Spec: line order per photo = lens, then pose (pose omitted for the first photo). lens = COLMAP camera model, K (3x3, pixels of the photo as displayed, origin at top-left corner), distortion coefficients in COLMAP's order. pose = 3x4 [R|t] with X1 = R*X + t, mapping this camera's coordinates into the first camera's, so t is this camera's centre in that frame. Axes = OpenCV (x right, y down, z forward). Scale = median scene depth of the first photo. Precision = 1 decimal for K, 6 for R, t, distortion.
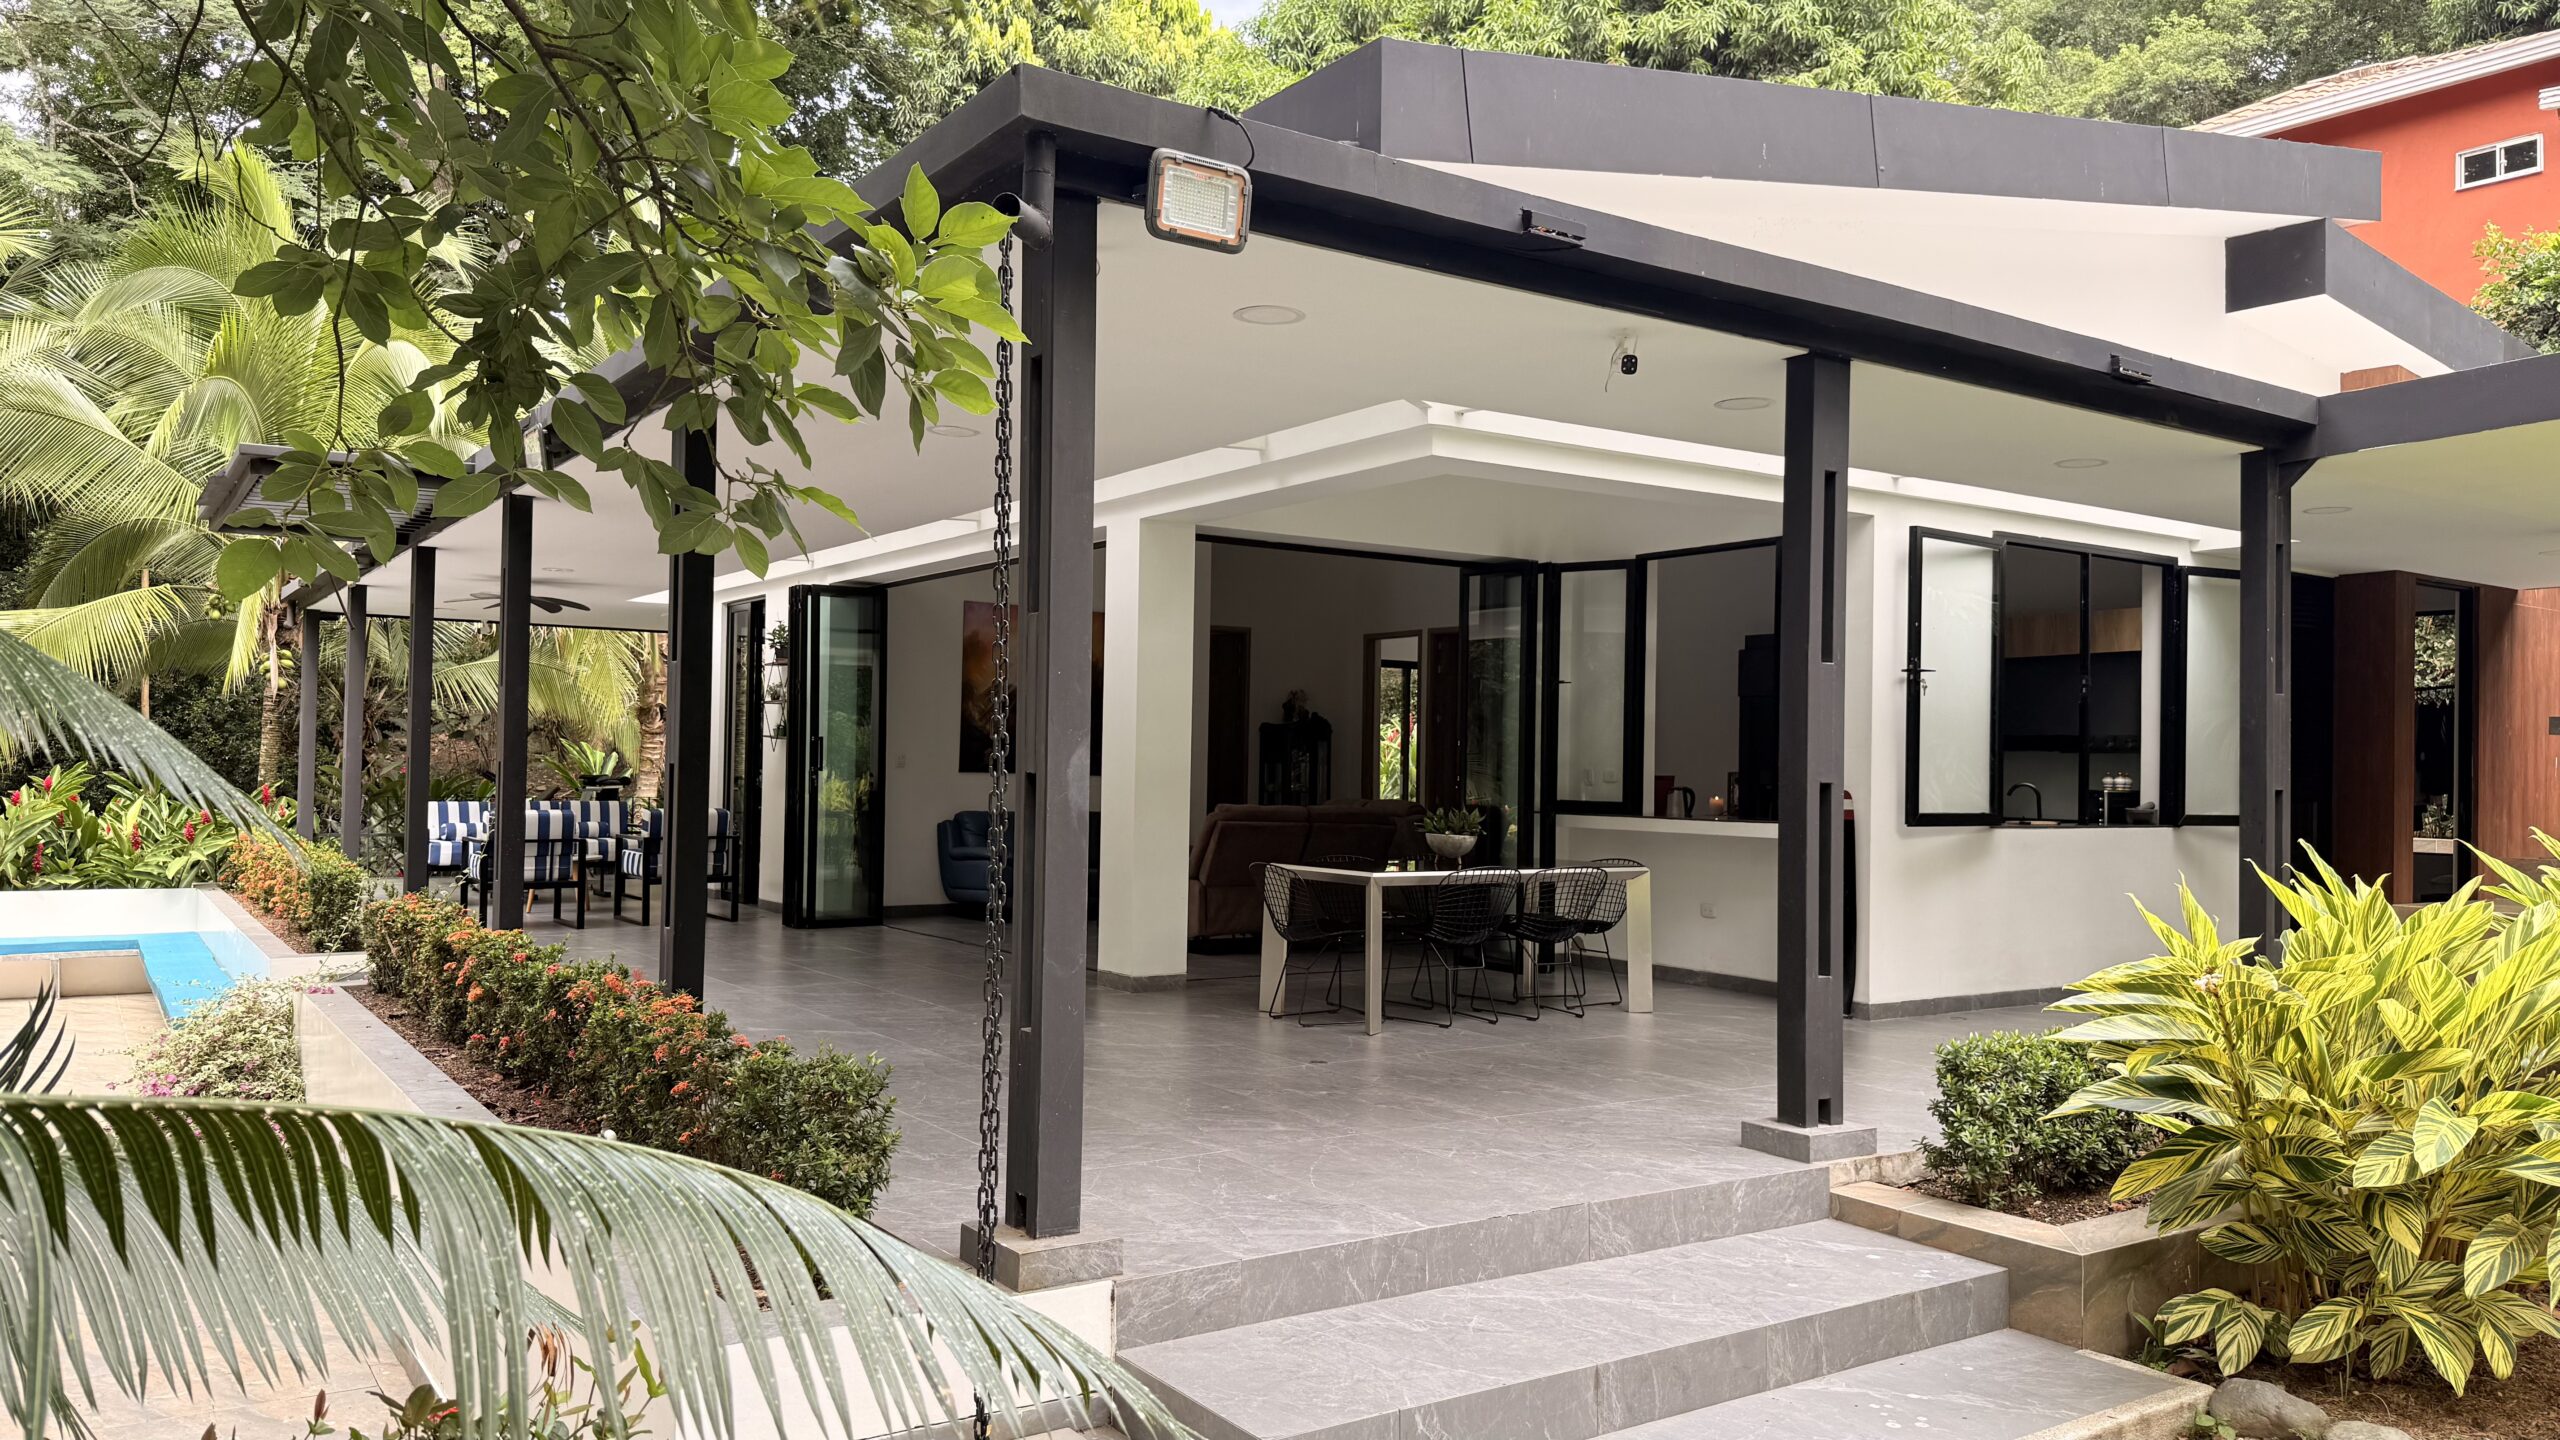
lens RADIAL K [[1781.2, 0, 1277.4], [0, 1781.2, 734.4], [0, 0, 1]] dist [0.069571, -0.091115]
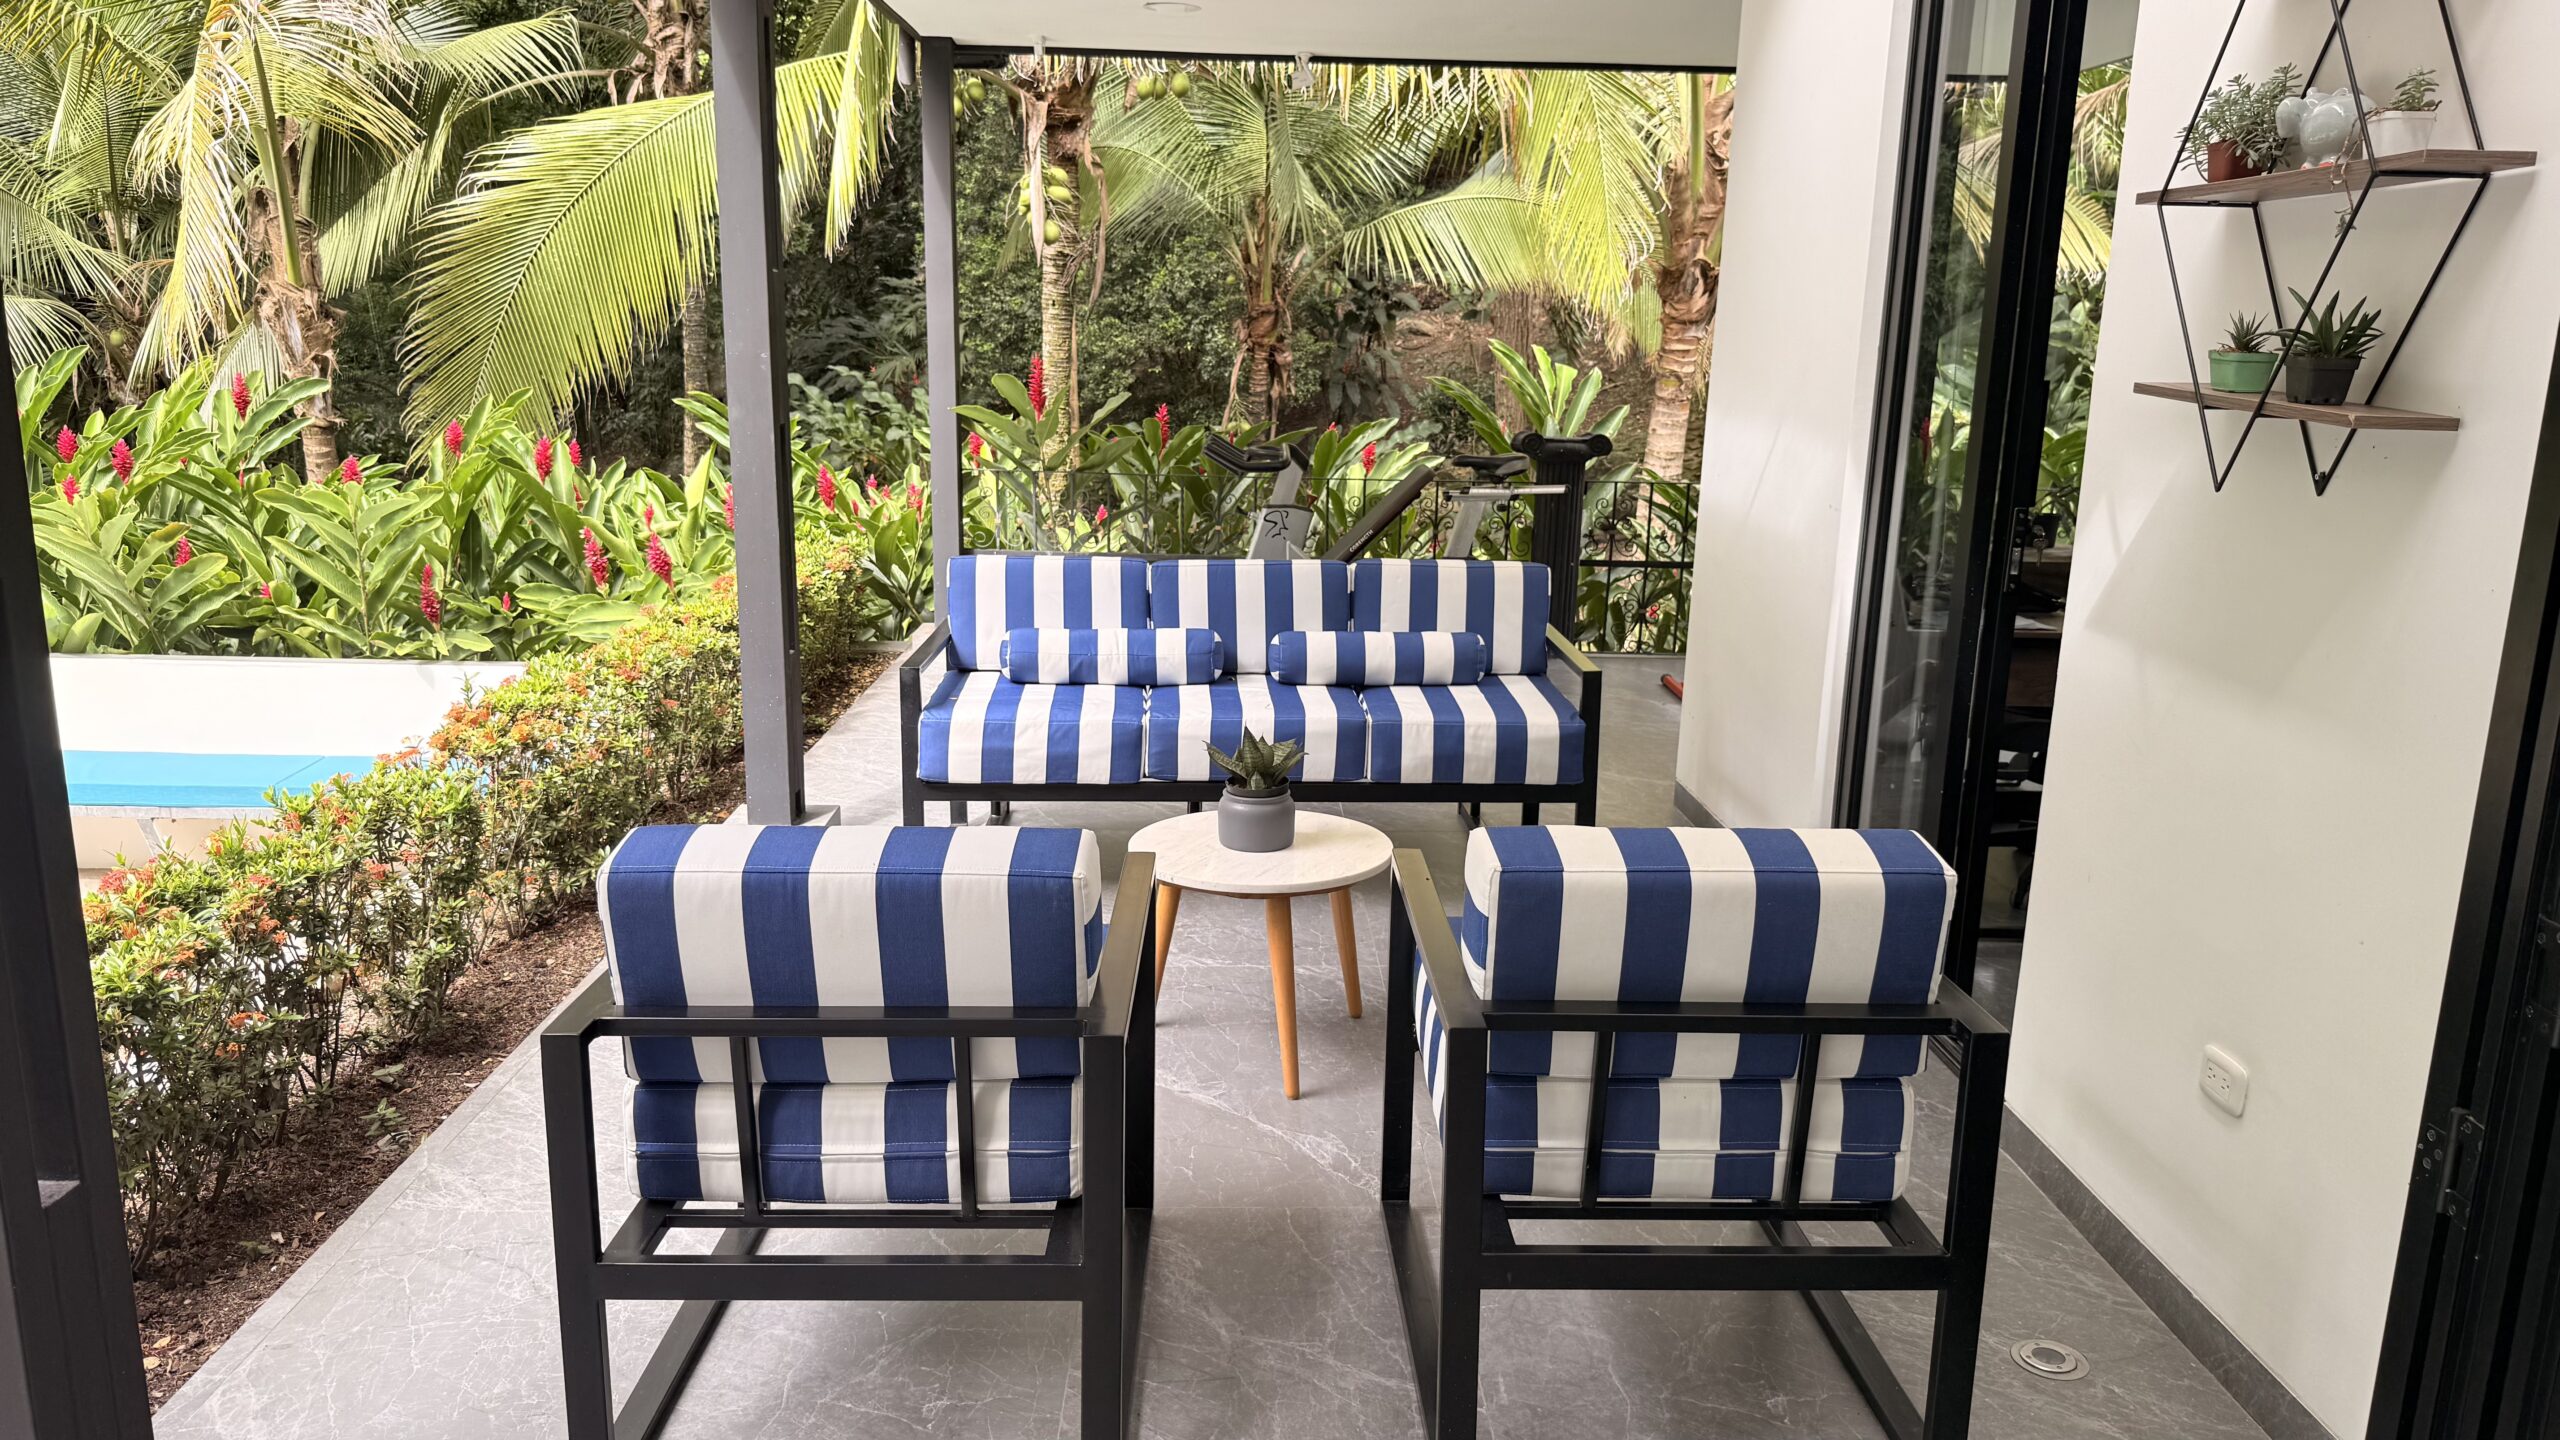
lens RADIAL K [[1781.2, 0, 1277.4], [0, 1781.2, 734.4], [0, 0, 1]] dist [0.069571, -0.091115]
pose [[0.842079, 0.123722, -0.524973, -0.163844], [0.001038, 0.972962, 0.230965, -0.004248], [0.539354, -0.195035, 0.819182, 0.495838]]
